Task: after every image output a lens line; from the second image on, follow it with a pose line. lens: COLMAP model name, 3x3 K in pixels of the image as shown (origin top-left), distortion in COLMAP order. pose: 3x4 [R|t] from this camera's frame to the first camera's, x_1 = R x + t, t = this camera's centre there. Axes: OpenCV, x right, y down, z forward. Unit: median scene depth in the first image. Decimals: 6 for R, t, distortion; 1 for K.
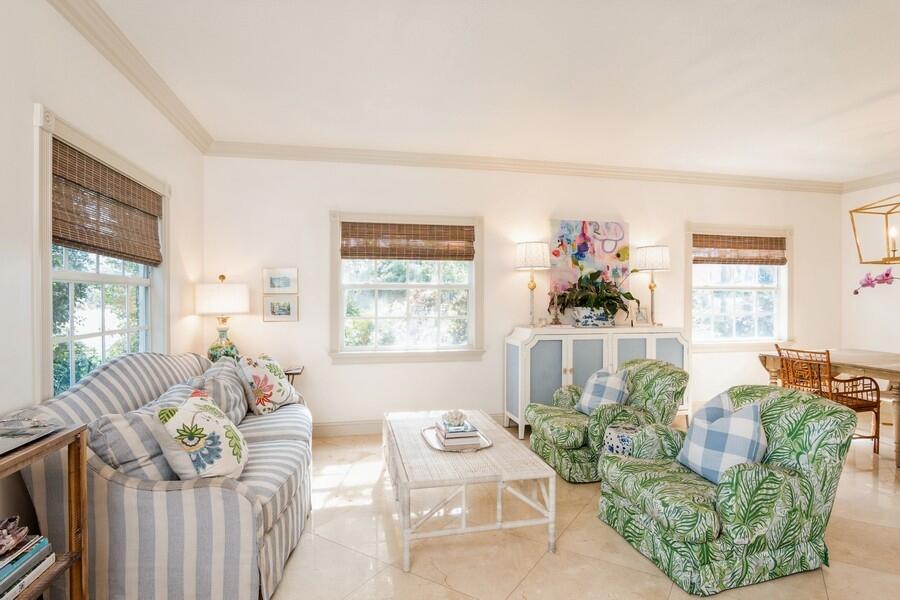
lens RADIAL K [[479.9, 0, 458.2], [0, 479.9, 301.8], [0, 0, 1]] dist [-0.032601, 0.008669]
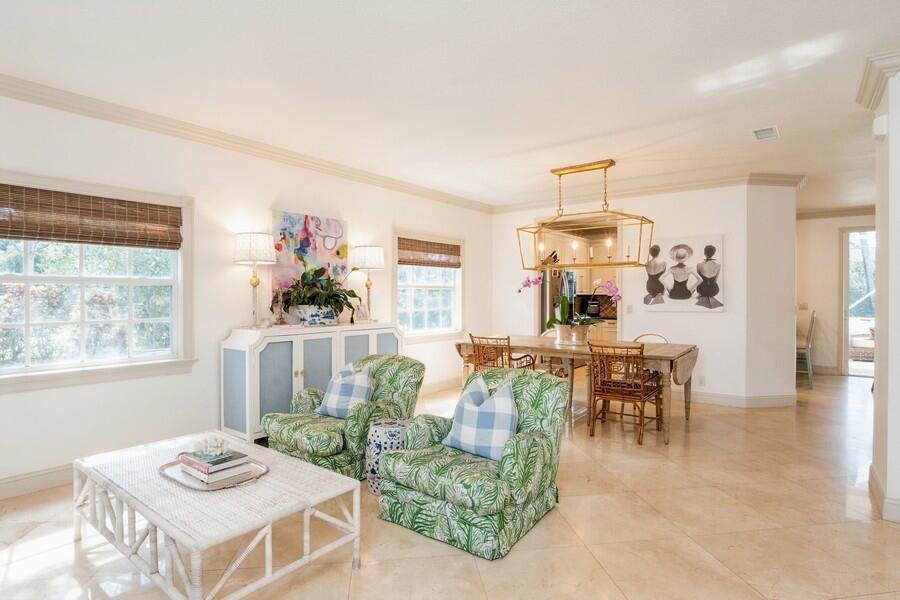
lens RADIAL K [[479.9, 0, 454.7], [0, 479.9, 294.0], [0, 0, 1]] dist [-0.032601, 0.008669]
pose [[0.763799, 0.001084, 0.645453, -0.141075], [0.005303, 0.999954, -0.007956, -0.002019], [-0.645432, 0.009499, 0.763759, 0.087063]]
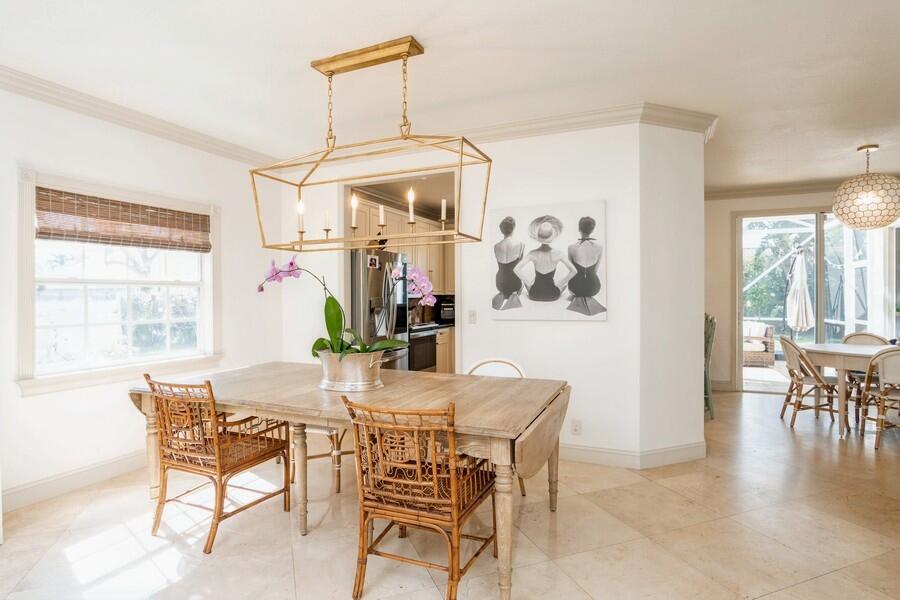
lens RADIAL K [[479.9, 0, 453.4], [0, 479.9, 291.0], [0, 0, 1]] dist [-0.032601, 0.008669]
pose [[0.600578, 0.003824, 0.799557, 0.403811], [0.012209, 0.999828, -0.013952, -0.002728], [-0.799473, 0.018141, 0.600428, 0.307602]]
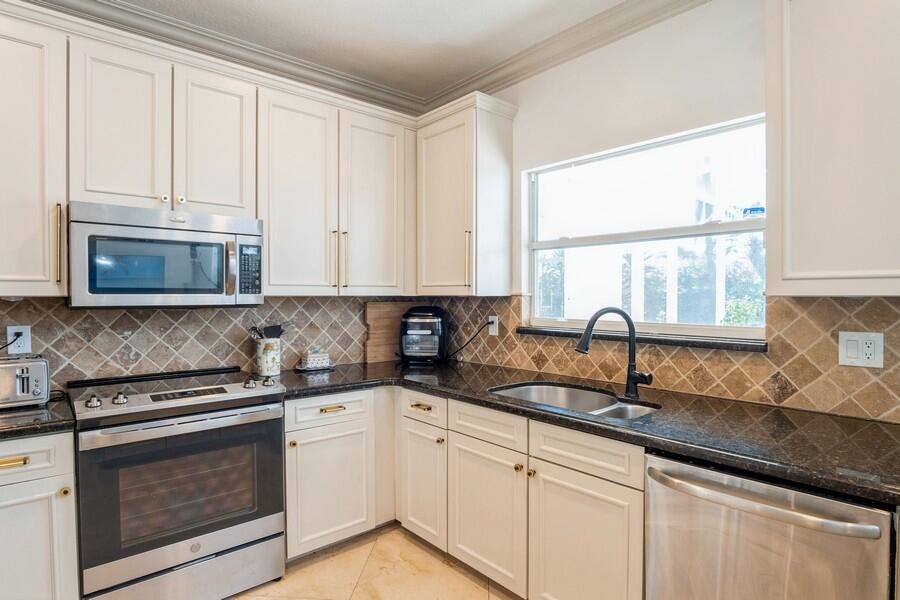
lens RADIAL K [[479.9, 0, 452.3], [0, 479.9, 304.1], [0, 0, 1]] dist [-0.032601, 0.008669]
pose [[0.876538, -0.010448, 0.481219, 1.488052], [0.007939, 0.999942, 0.007248, -0.007222], [-0.481267, -0.002532, 0.876570, 0.742380]]
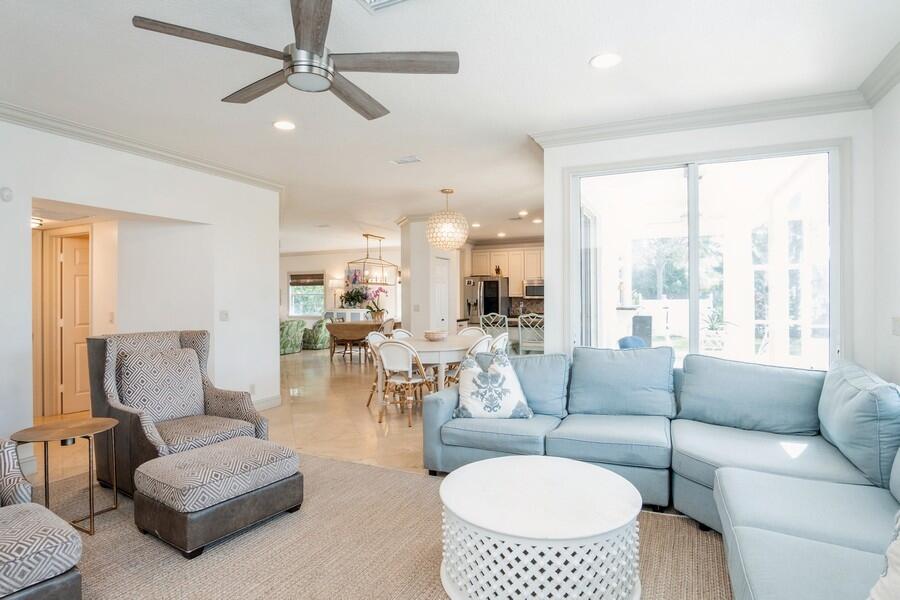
lens RADIAL K [[479.9, 0, 443.5], [0, 479.9, 298.9], [0, 0, 1]] dist [-0.032601, 0.008669]
pose [[0.784493, -0.001182, -0.620137, 2.597910], [-0.003671, 0.999972, -0.006550, 0.014722], [0.620127, 0.007415, 0.784466, -0.916056]]
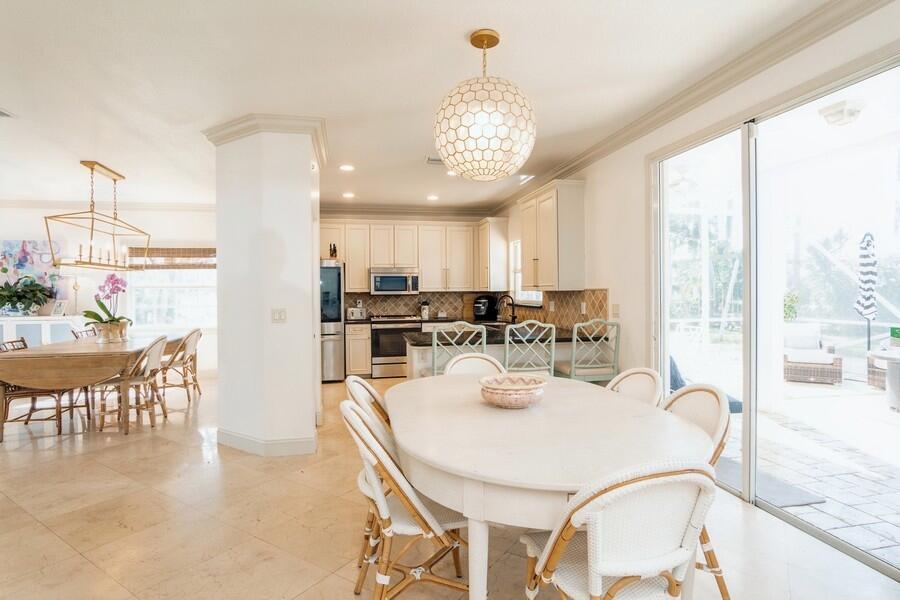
lens RADIAL K [[479.9, 0, 454.2], [0, 479.9, 297.1], [0, 0, 1]] dist [-0.032601, 0.008669]
pose [[0.999826, -0.007520, -0.017049, 1.712793], [0.007494, 0.999971, -0.001579, 0.009040], [0.017060, 0.001451, 0.999853, -0.394862]]
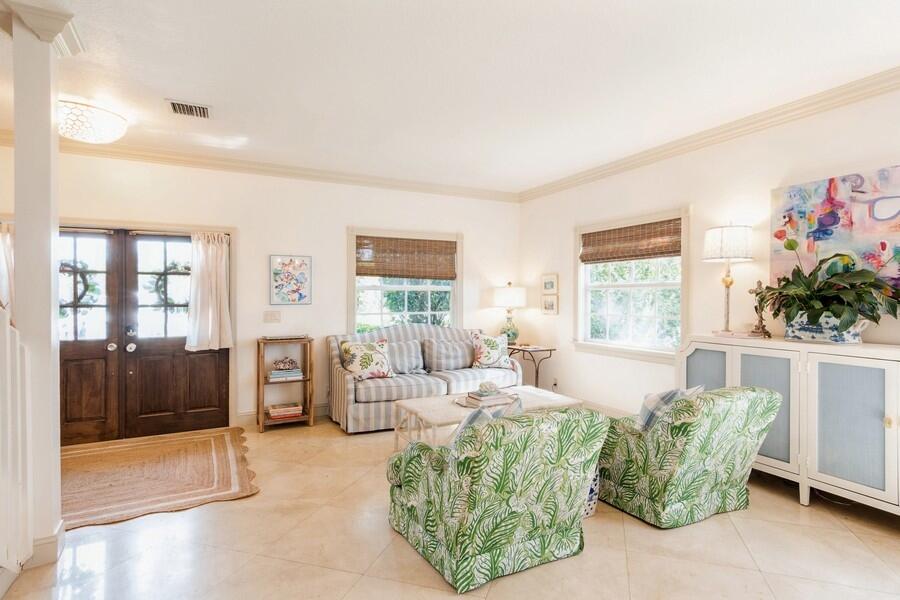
lens RADIAL K [[479.9, 0, 445.8], [0, 479.9, 302.5], [0, 0, 1]] dist [-0.032601, 0.008669]
pose [[0.241854, 0.010437, -0.970256, 0.837013], [-0.011545, 0.999902, 0.007878, 0.000104], [0.970244, 0.009297, 0.241951, 0.377858]]
